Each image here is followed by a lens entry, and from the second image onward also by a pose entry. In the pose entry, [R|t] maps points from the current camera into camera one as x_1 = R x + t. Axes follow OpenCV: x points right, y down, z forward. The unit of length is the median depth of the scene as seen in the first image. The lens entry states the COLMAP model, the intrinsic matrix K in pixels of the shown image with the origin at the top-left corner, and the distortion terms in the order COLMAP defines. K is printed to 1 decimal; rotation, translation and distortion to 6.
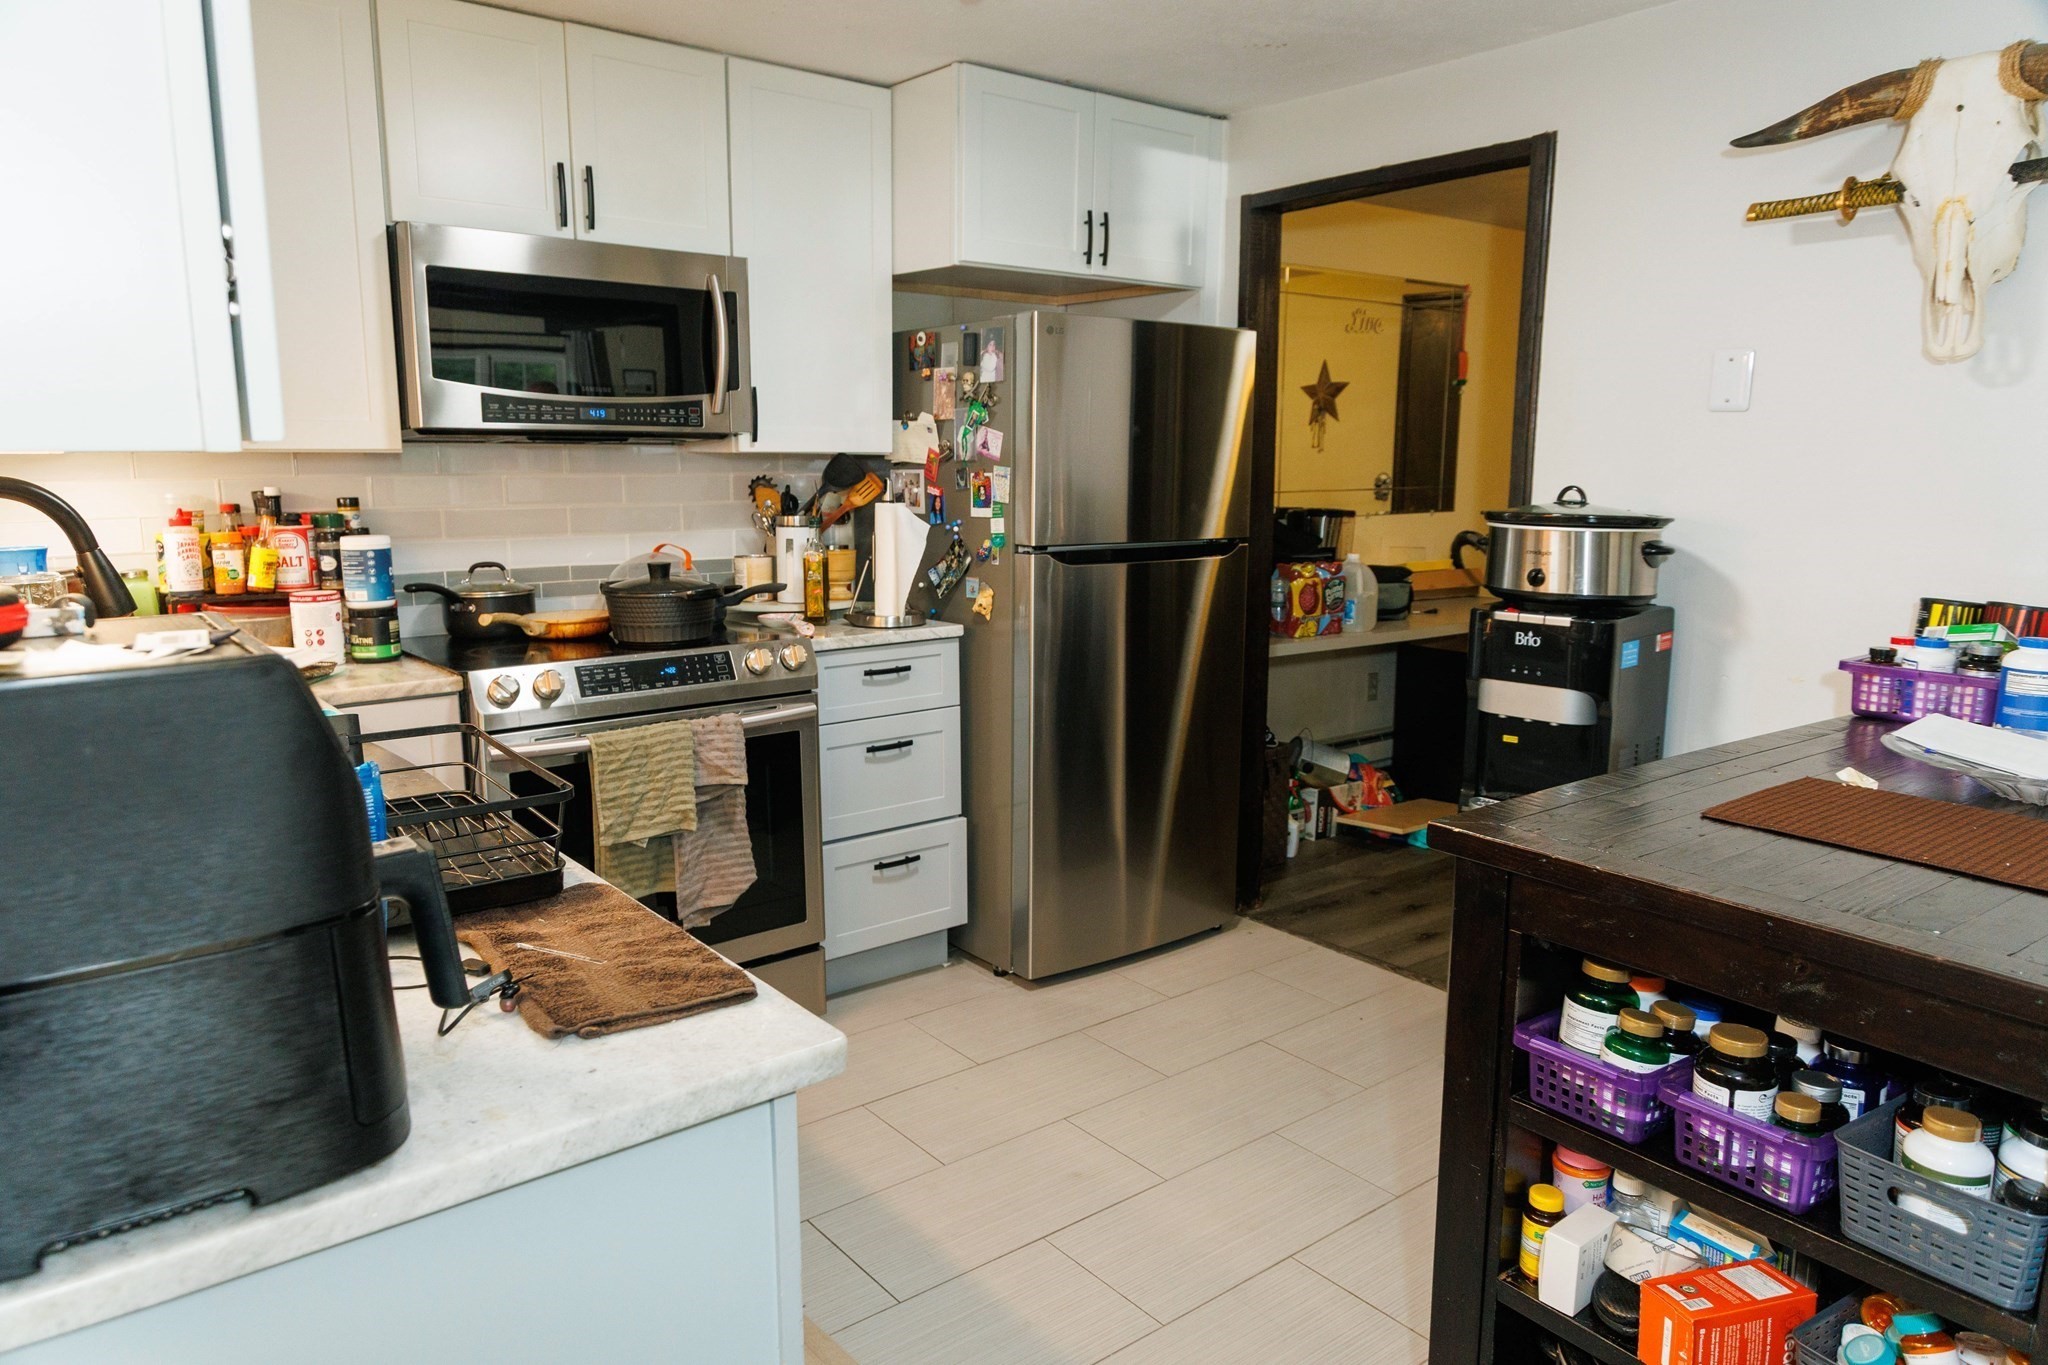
lens RADIAL K [[1378.5, 0, 981.5], [0, 1378.5, 679.4], [0, 0, 1]] dist [0.026981, -0.002135]
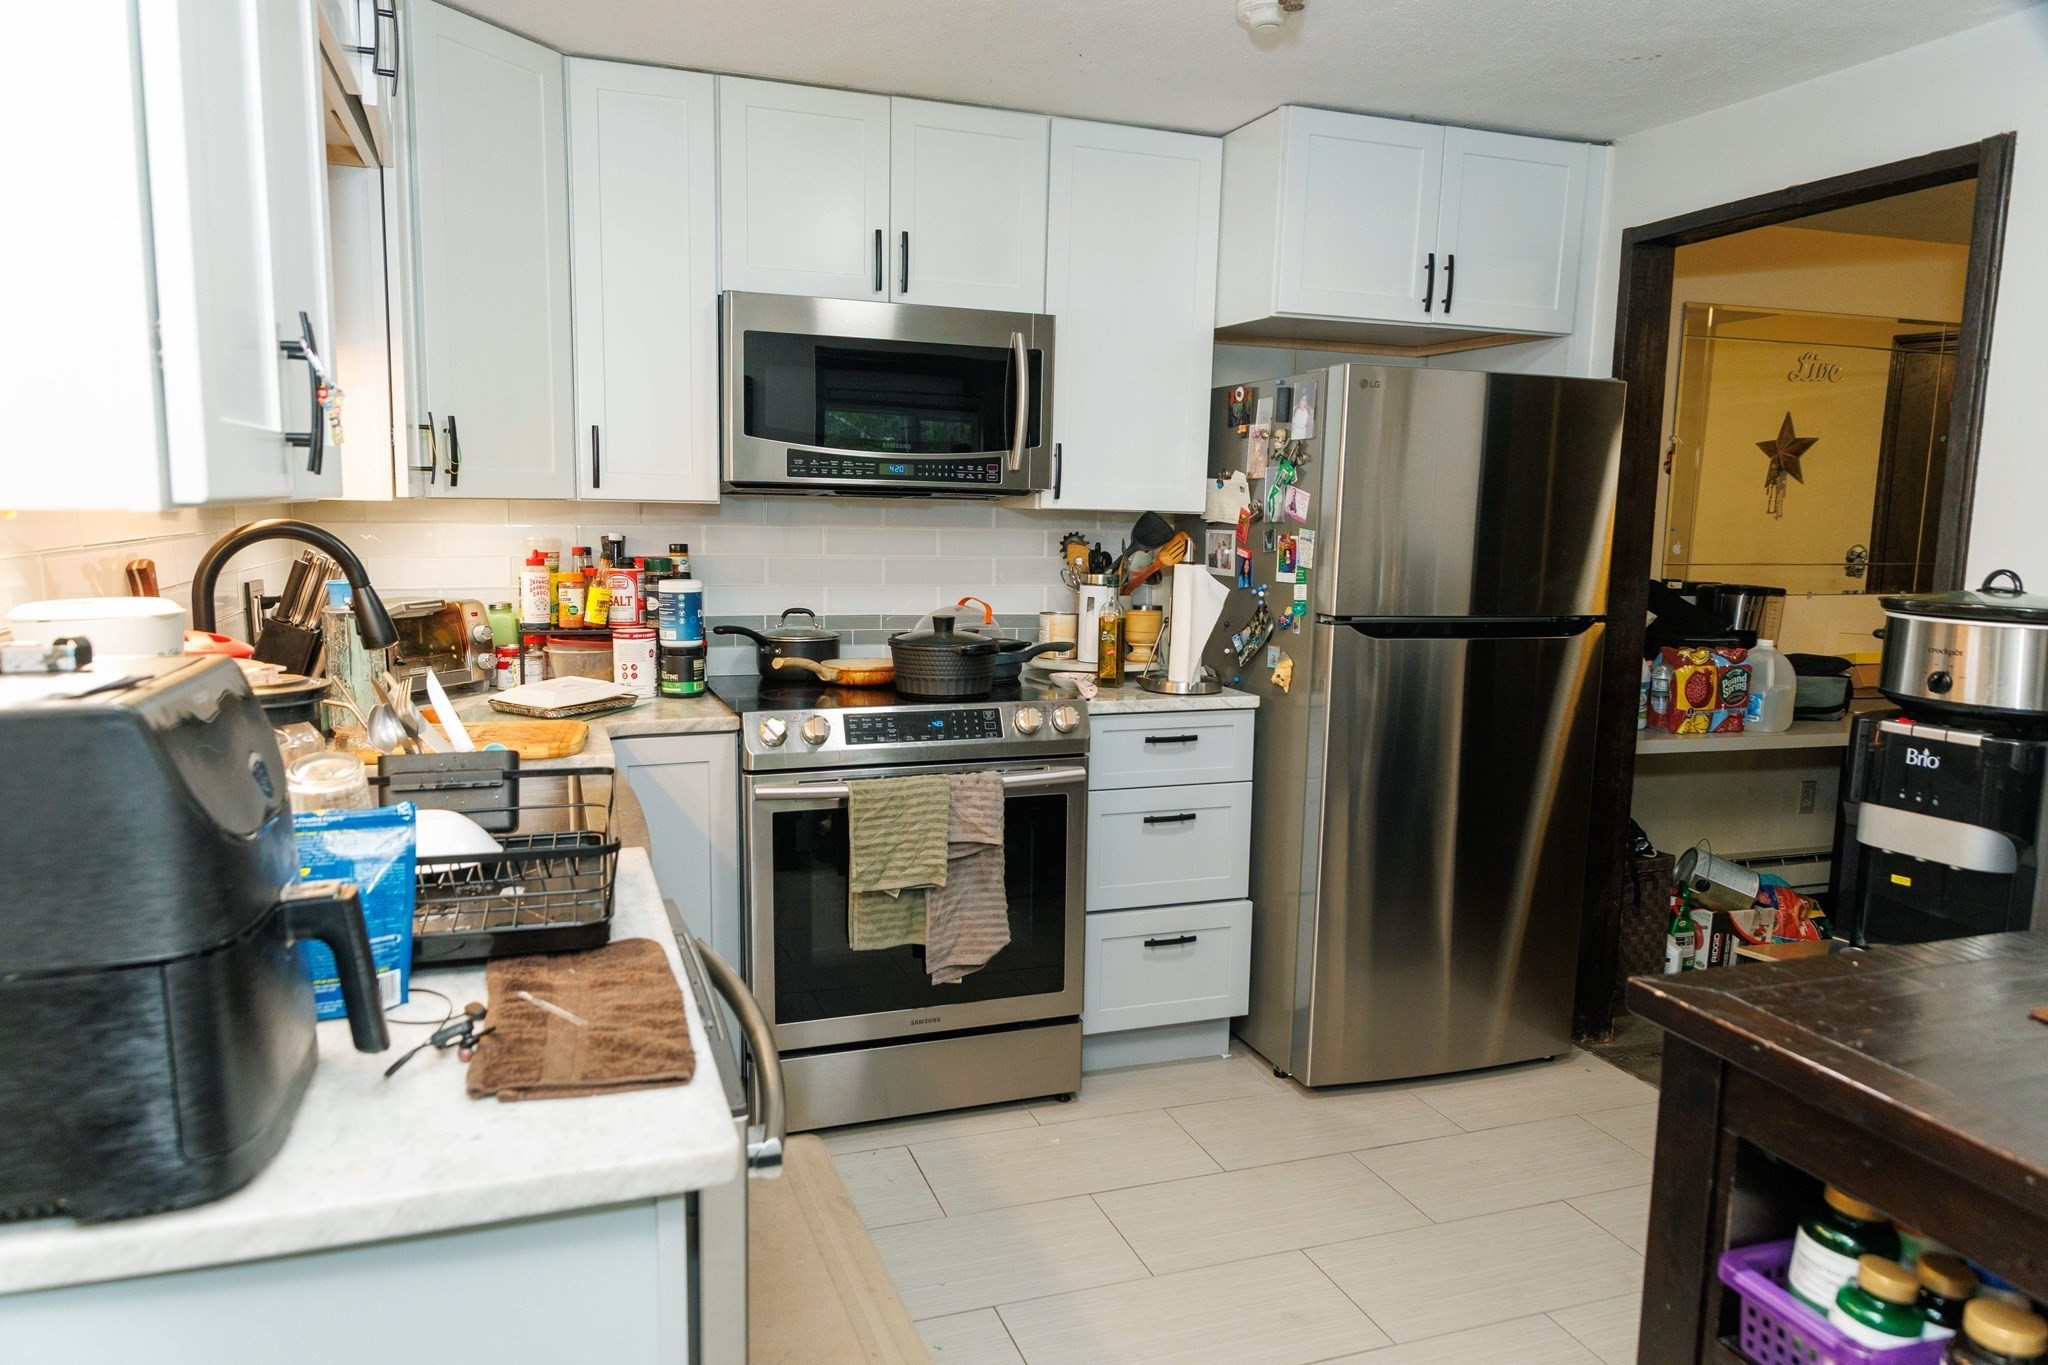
lens RADIAL K [[1378.5, 0, 1030.2], [0, 1378.5, 681.9], [0, 0, 1]] dist [0.026981, -0.002135]
pose [[0.947676, 0.058895, -0.313753, 0.140732], [-0.069924, 0.997264, -0.024002, -0.016358], [0.311480, 0.044685, 0.949201, 0.062465]]
